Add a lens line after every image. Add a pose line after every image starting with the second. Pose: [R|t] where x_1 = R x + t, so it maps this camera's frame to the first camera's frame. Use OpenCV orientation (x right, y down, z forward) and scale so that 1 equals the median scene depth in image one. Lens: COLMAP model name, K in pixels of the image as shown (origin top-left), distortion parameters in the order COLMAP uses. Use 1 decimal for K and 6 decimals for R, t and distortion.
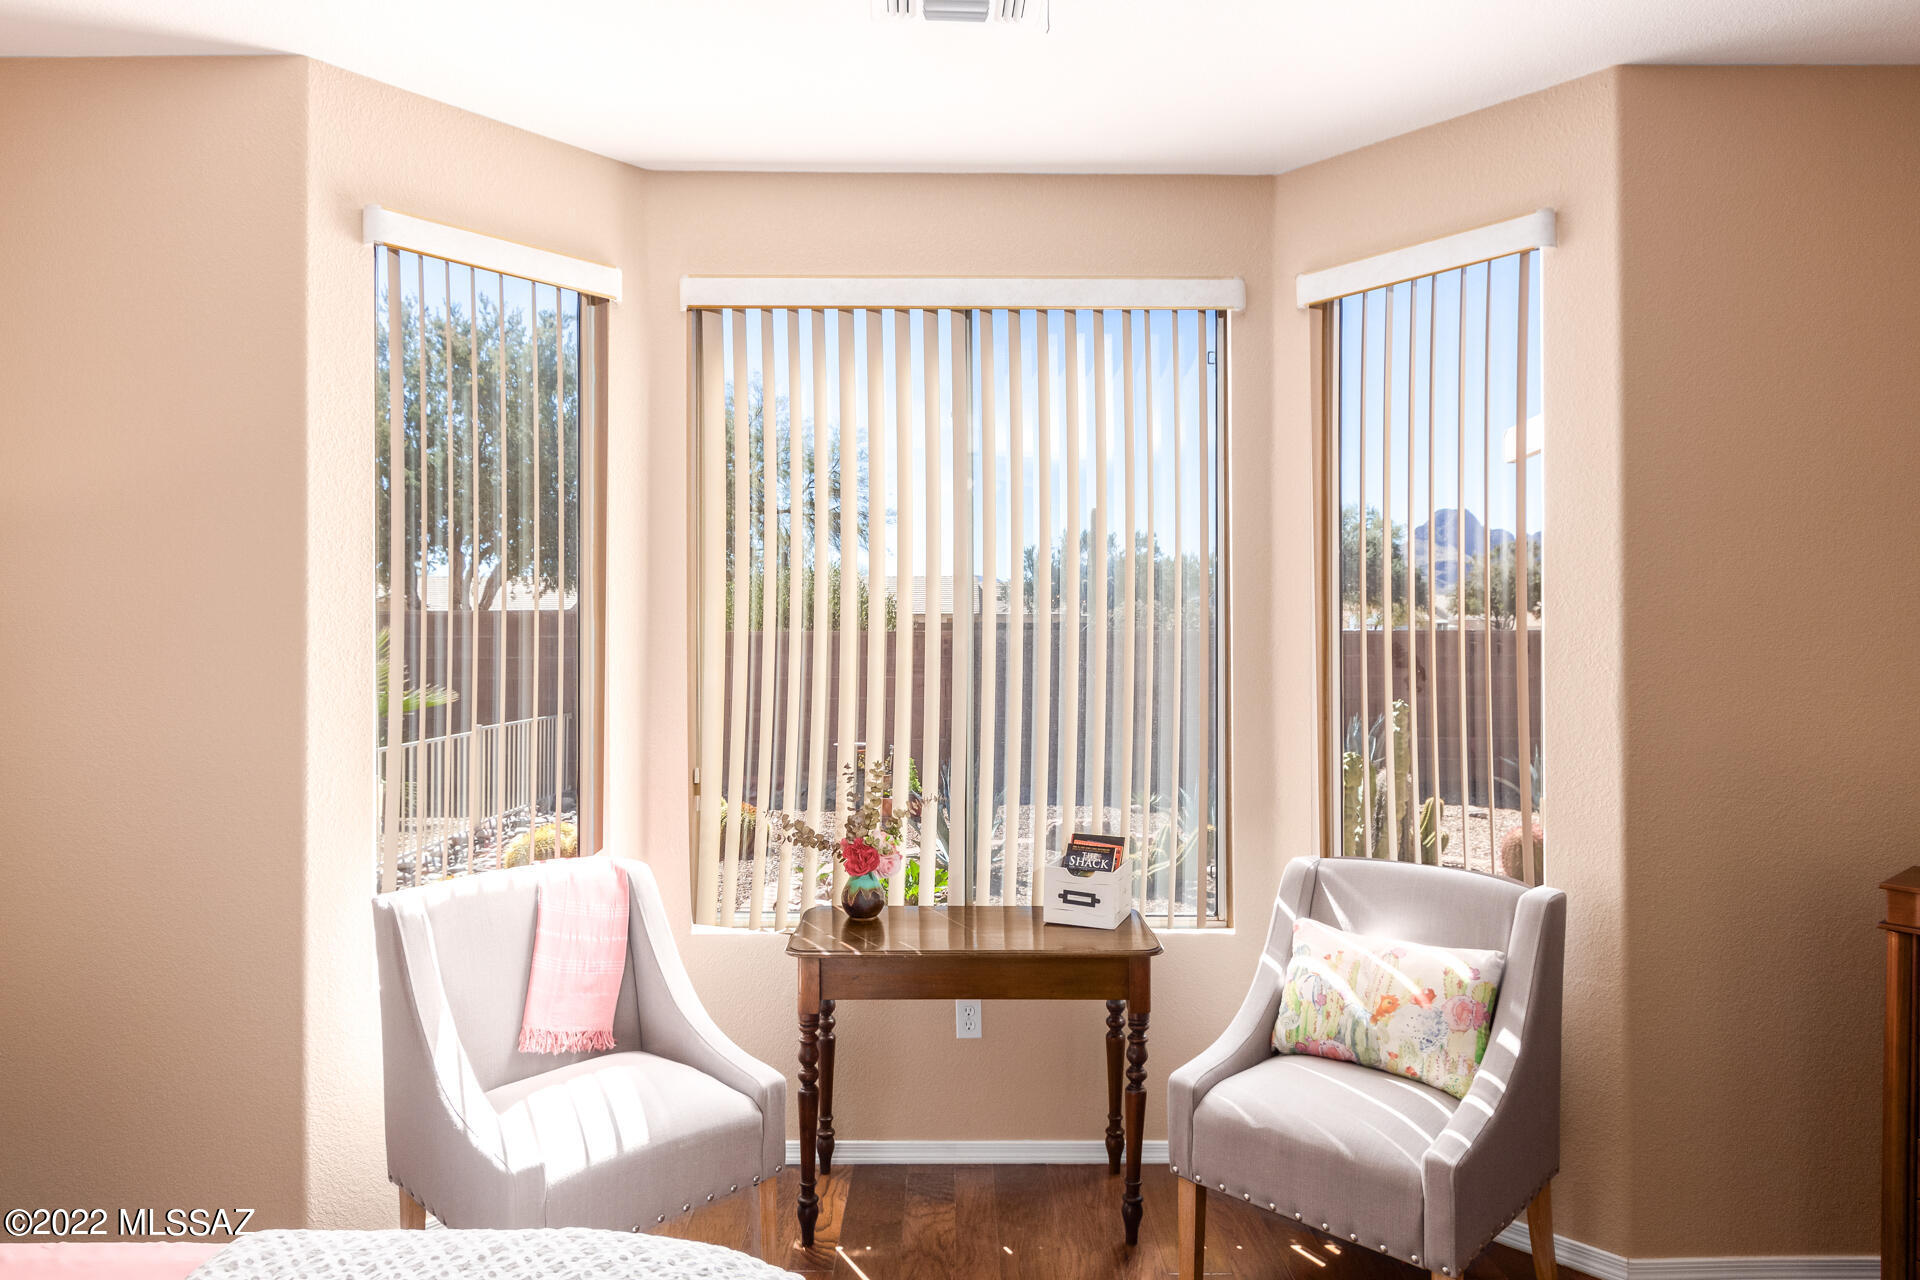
lens RADIAL K [[1159.9, 0, 960.0], [0, 1159.9, 640.0], [0, 0, 1]] dist [0.021969, -0.000875]
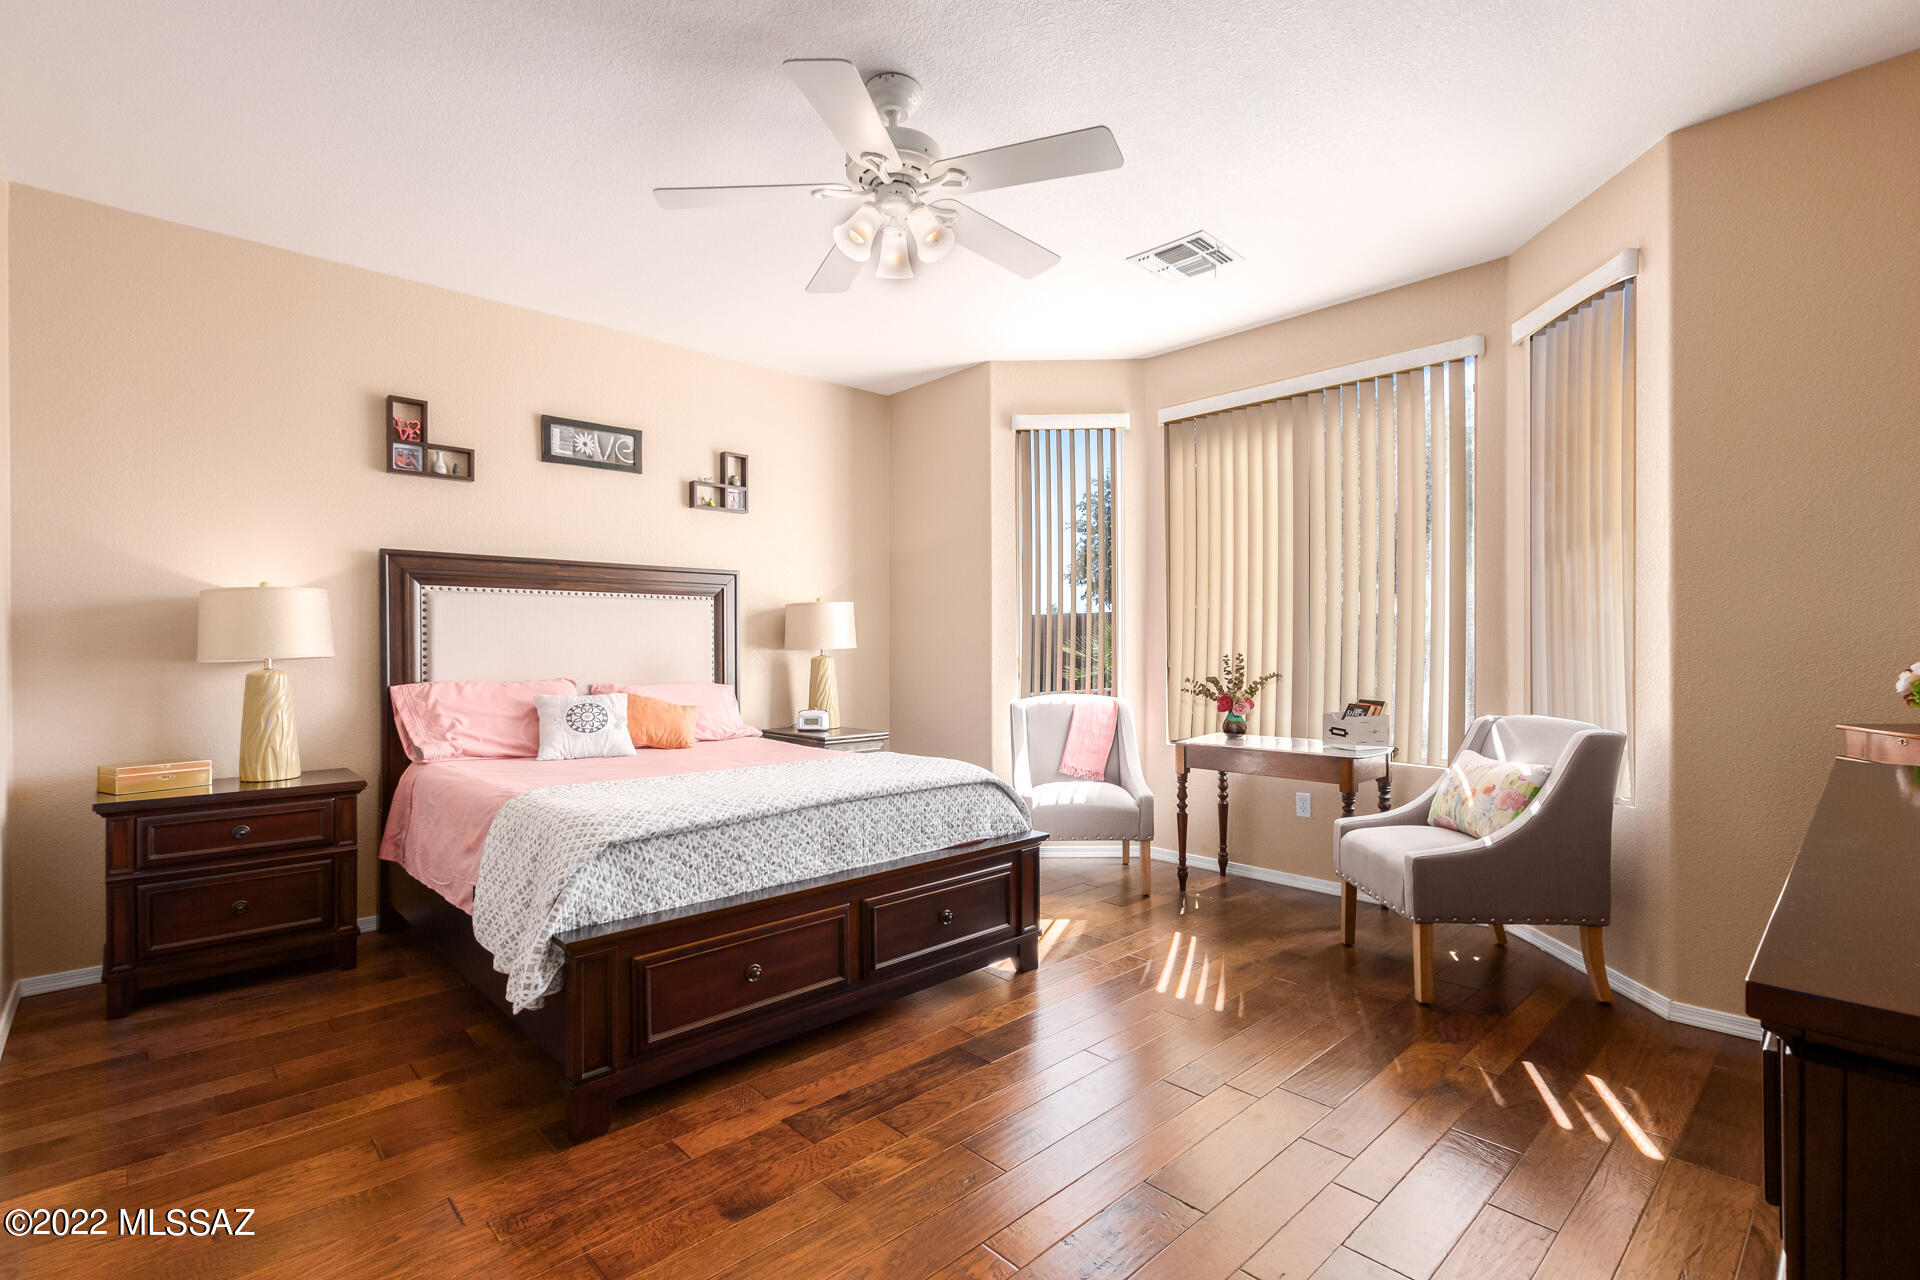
lens RADIAL K [[892.7, 0, 954.6], [0, 892.7, 644.6], [0, 0, 1]] dist [0.007136, 0.000038]
pose [[0.678260, -0.006272, -0.734795, 0.733342], [0.008302, 0.999965, -0.000872, 0.097110], [0.734775, -0.005508, 0.678289, -0.321996]]
